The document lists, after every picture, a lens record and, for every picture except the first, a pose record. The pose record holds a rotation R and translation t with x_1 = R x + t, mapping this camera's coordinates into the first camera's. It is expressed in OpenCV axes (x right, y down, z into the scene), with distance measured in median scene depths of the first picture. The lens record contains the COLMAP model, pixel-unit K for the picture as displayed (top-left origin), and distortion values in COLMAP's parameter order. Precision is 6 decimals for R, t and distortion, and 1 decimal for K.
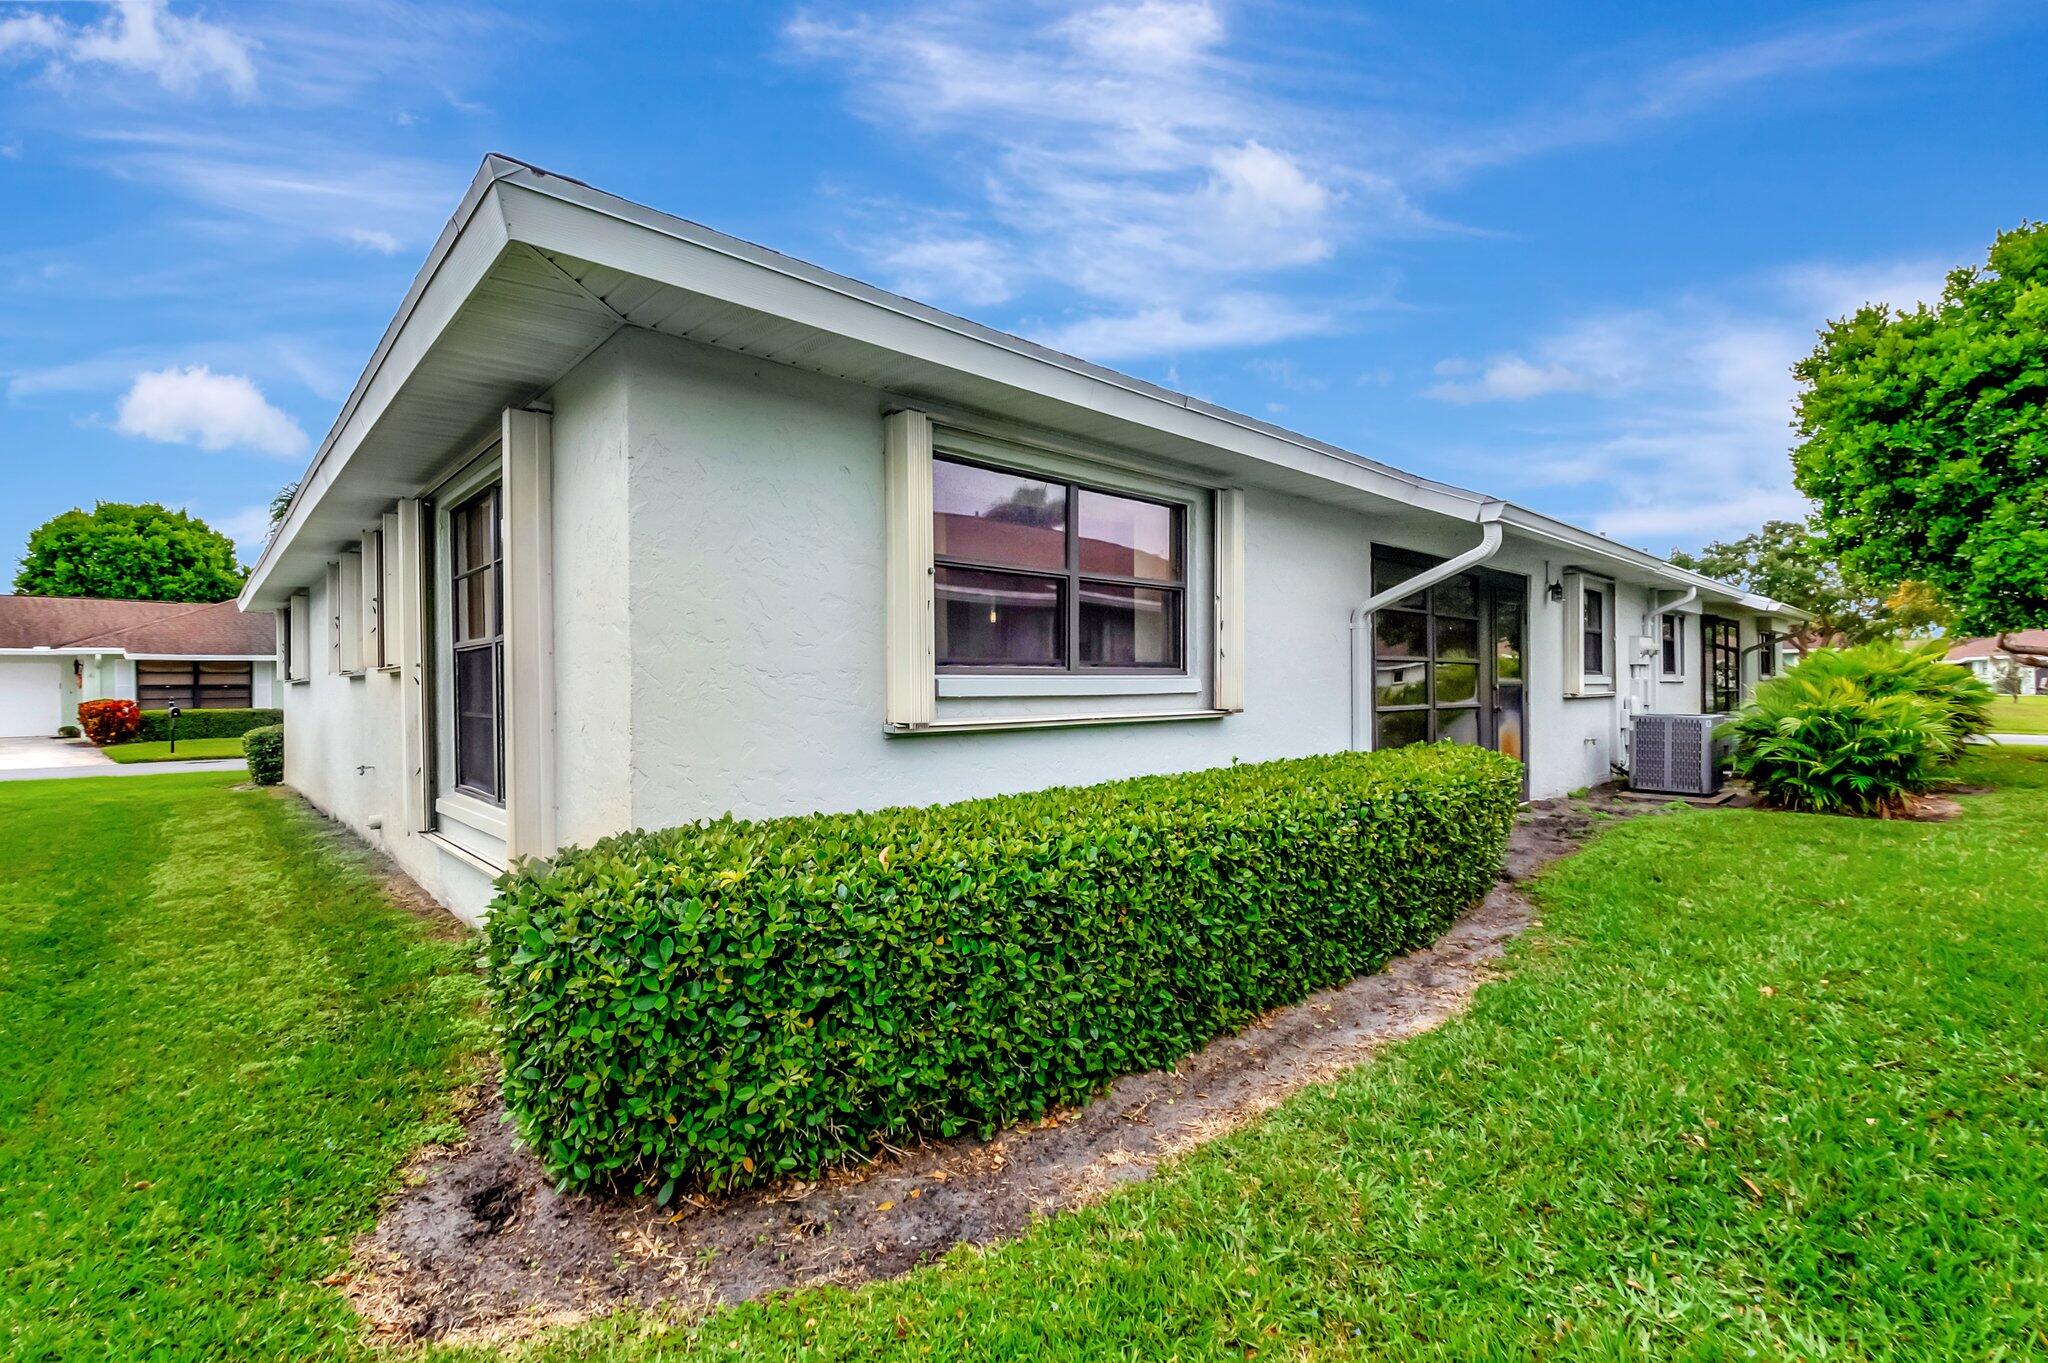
lens RADIAL K [[912.4, 0, 1022.6], [0, 912.4, 674.9], [0, 0, 1]] dist [-0.001139, -0.010977]
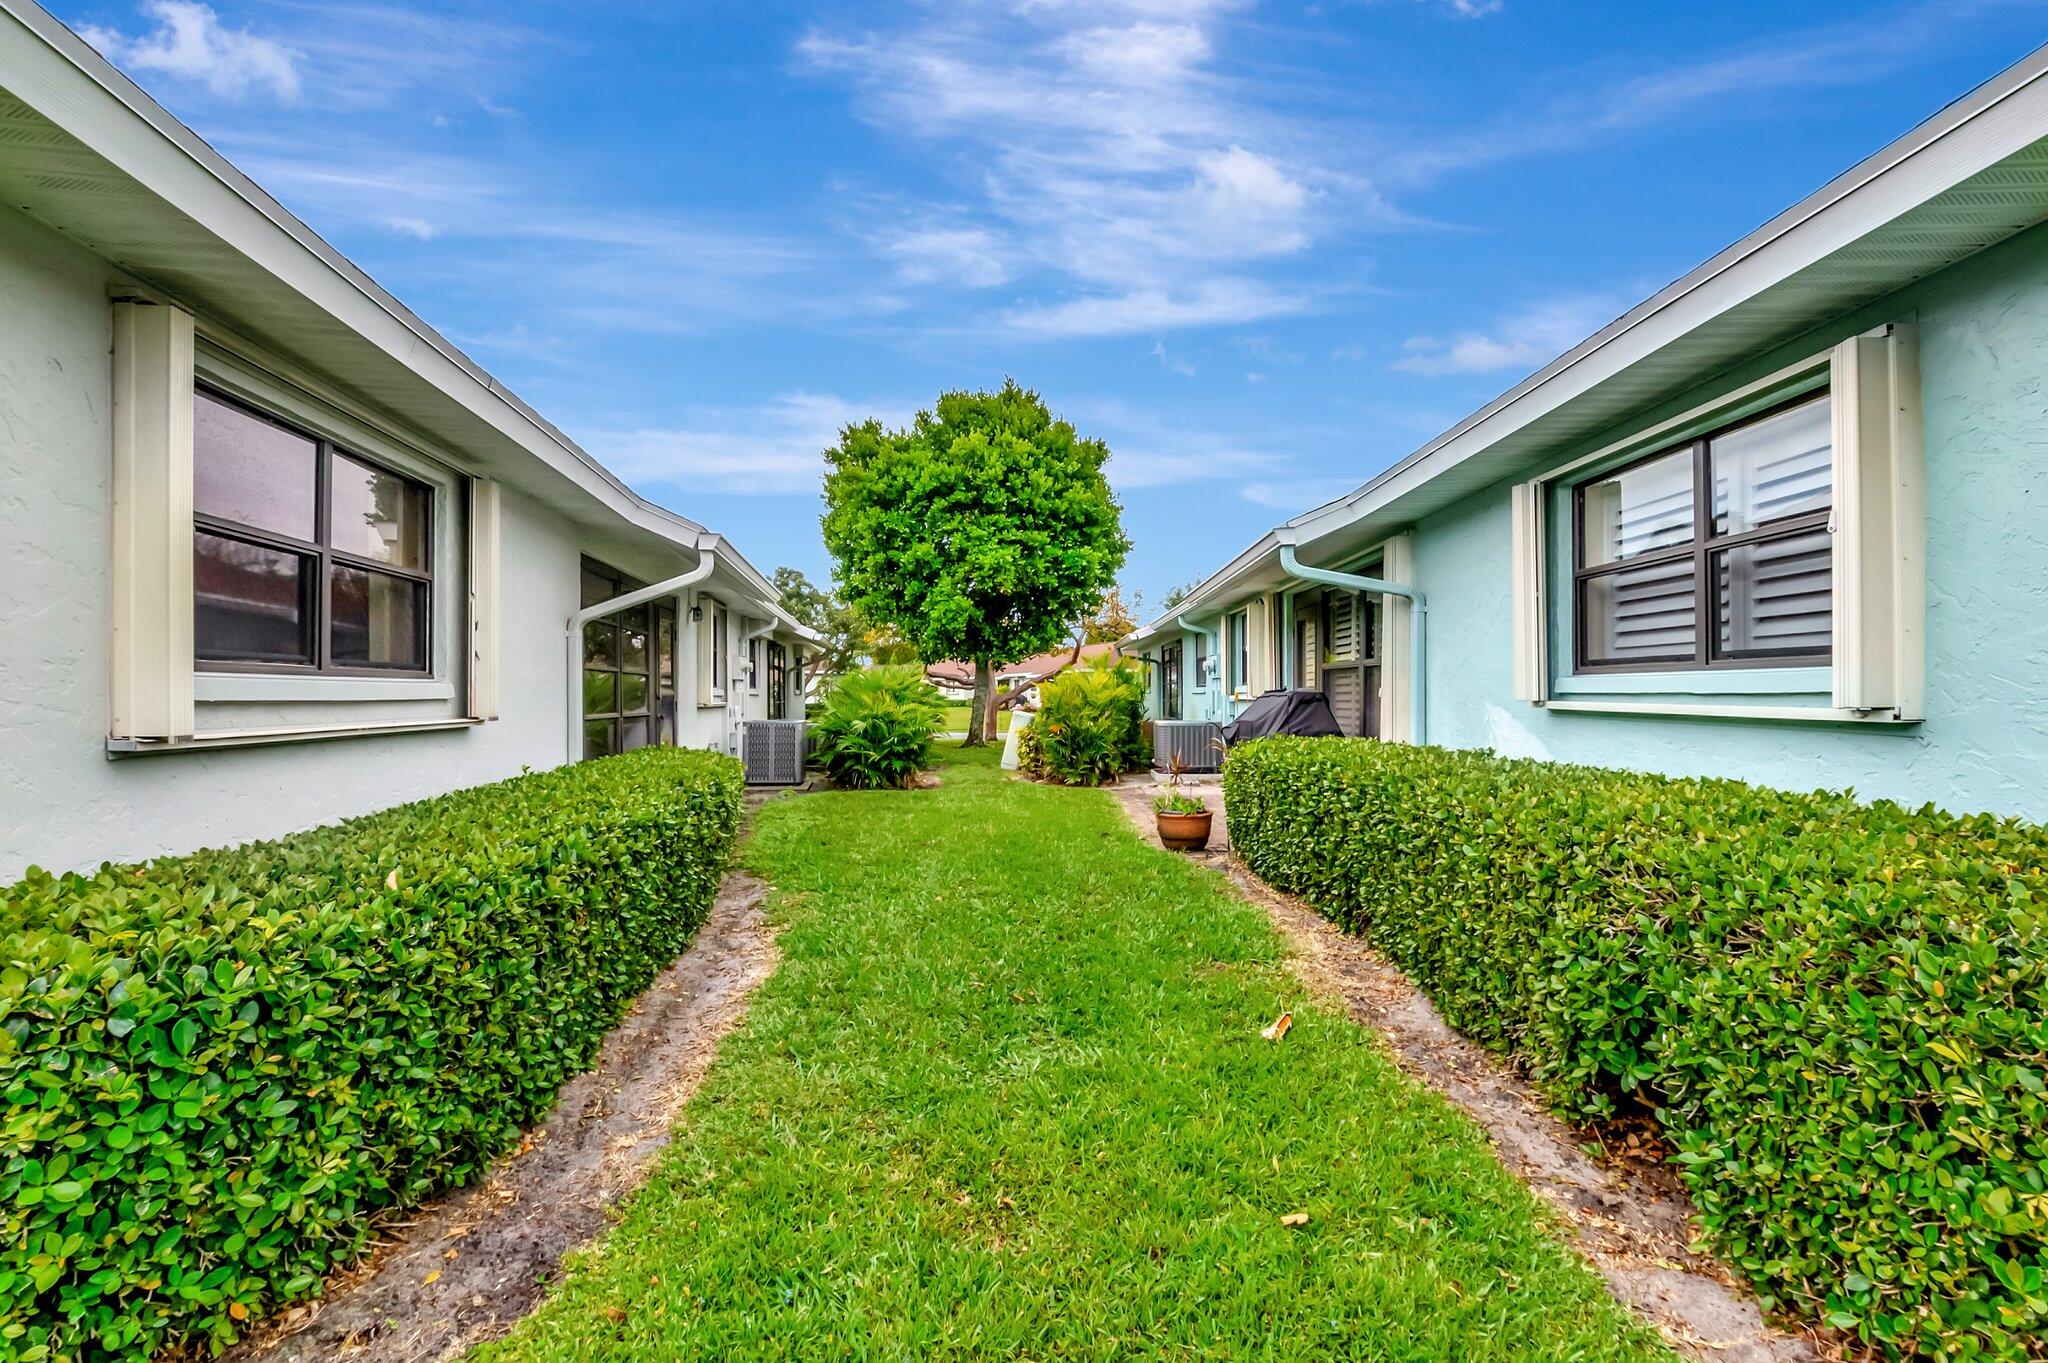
lens RADIAL K [[940.4, 0, 1015.6], [0, 940.4, 692.8], [0, 0, 1]] dist [-0.001744, -0.015093]
pose [[0.568144, 0.007808, 0.822892, -0.170857], [-0.010970, 0.999938, -0.001915, 0.006017], [-0.822856, -0.007939, 0.568195, 0.011933]]
